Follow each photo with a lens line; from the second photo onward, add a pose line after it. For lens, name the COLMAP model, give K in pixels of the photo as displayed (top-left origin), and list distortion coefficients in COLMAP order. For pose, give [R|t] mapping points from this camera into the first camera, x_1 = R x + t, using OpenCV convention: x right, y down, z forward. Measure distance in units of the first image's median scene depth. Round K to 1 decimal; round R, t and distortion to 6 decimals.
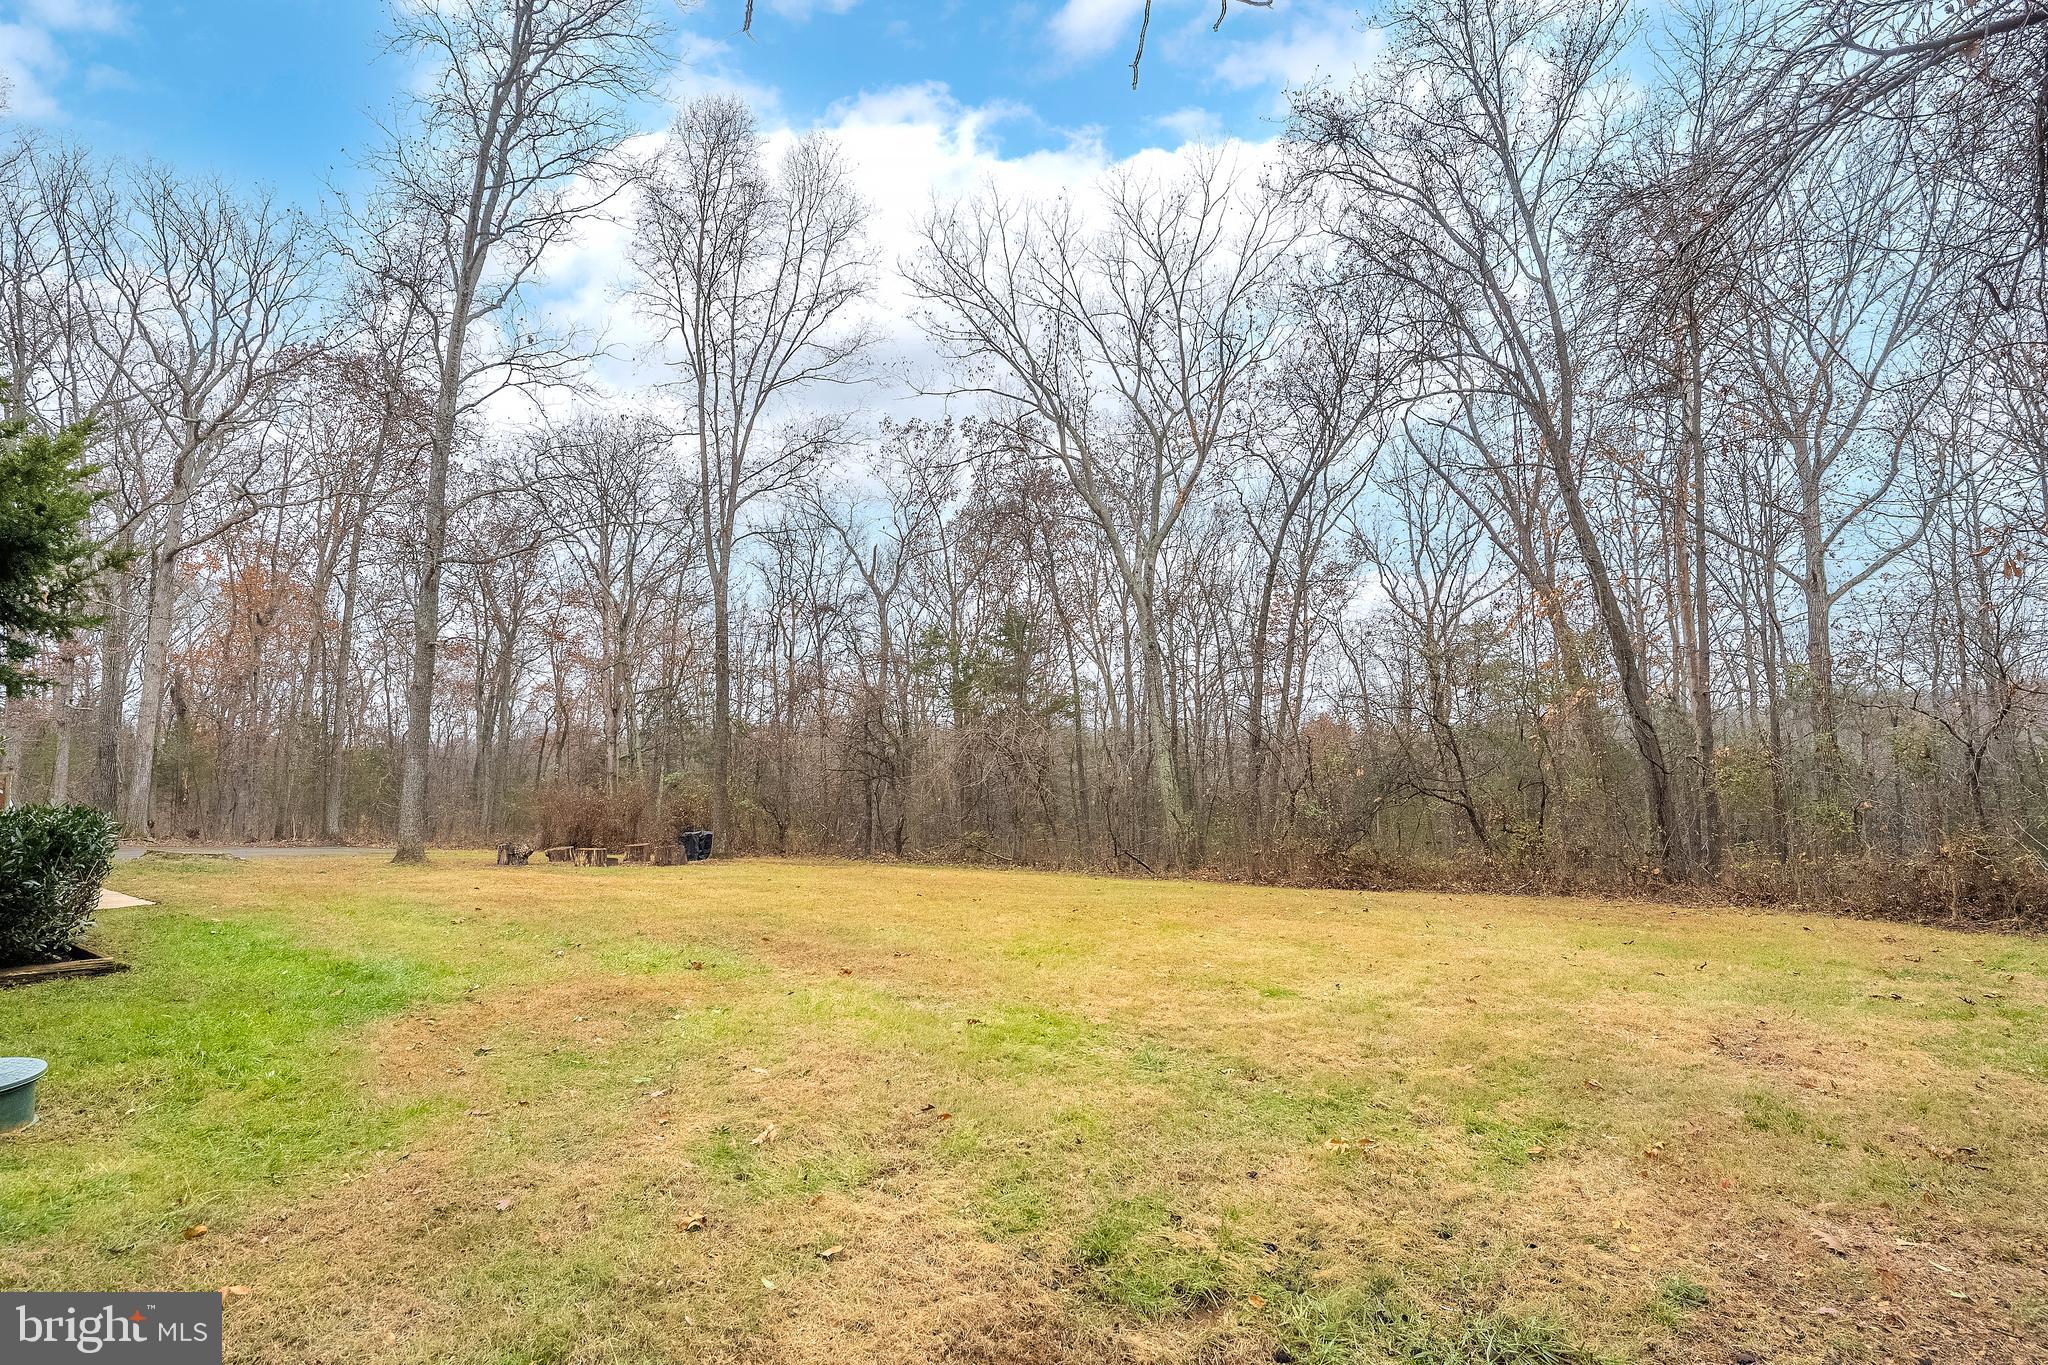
lens RADIAL K [[1047.7, 0, 1025.3], [0, 1047.7, 685.4], [0, 0, 1]] dist [-0.002366, -0.000031]
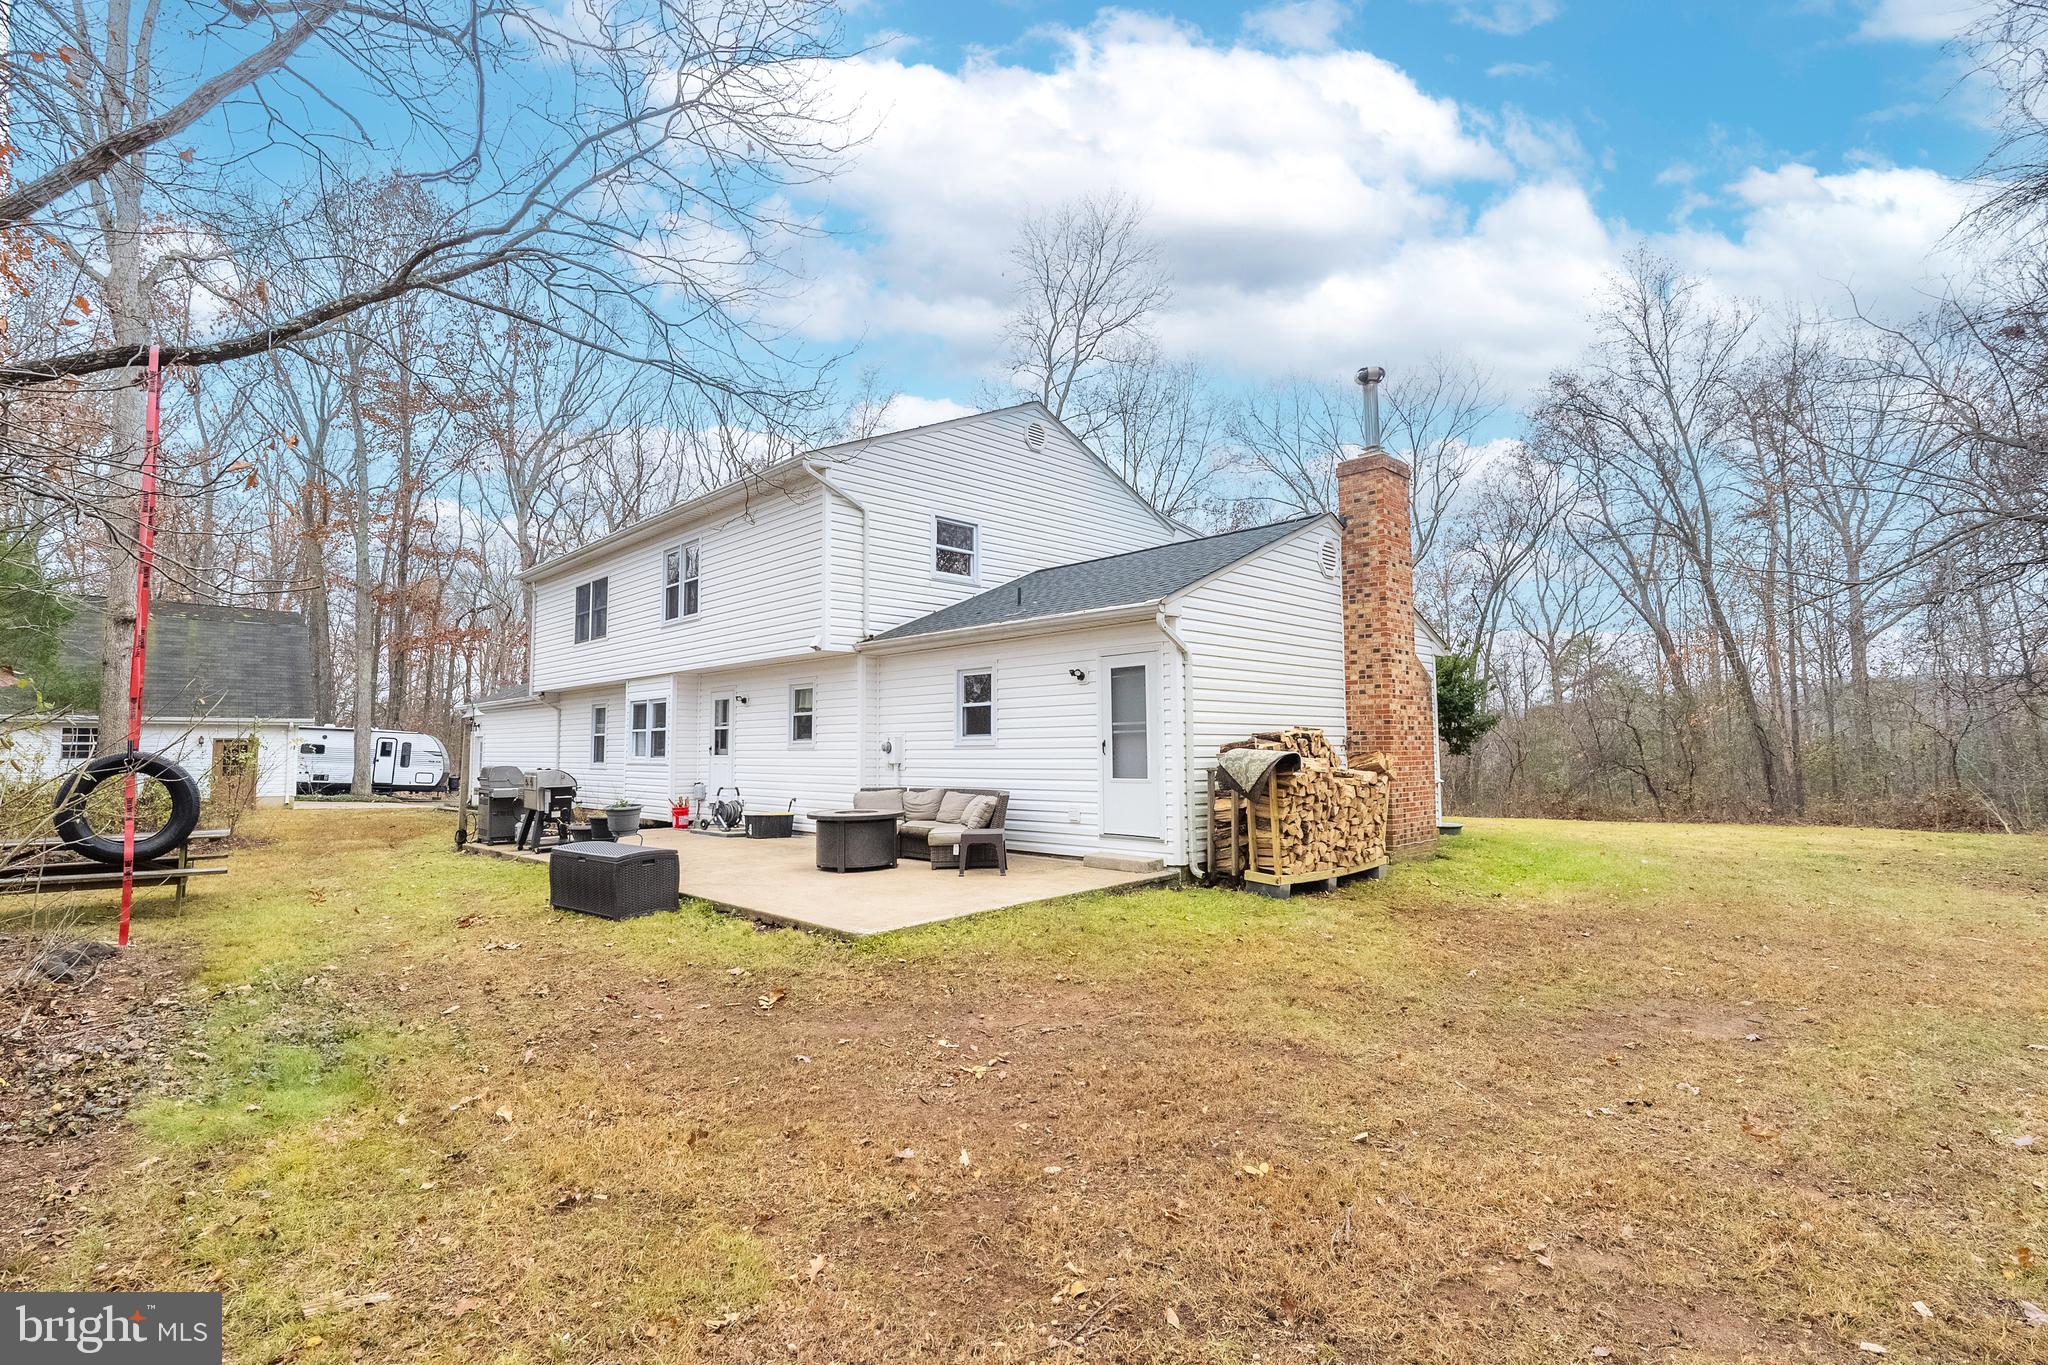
lens RADIAL K [[941.1, 0, 1024.5], [0, 941.1, 677.6], [0, 0, 1]] dist [0.002240, 0.000193]
pose [[0.997563, -0.004893, -0.069599, -0.351322], [0.005157, 0.999980, 0.003612, -0.038513], [0.069580, -0.003962, 0.997569, -0.443821]]
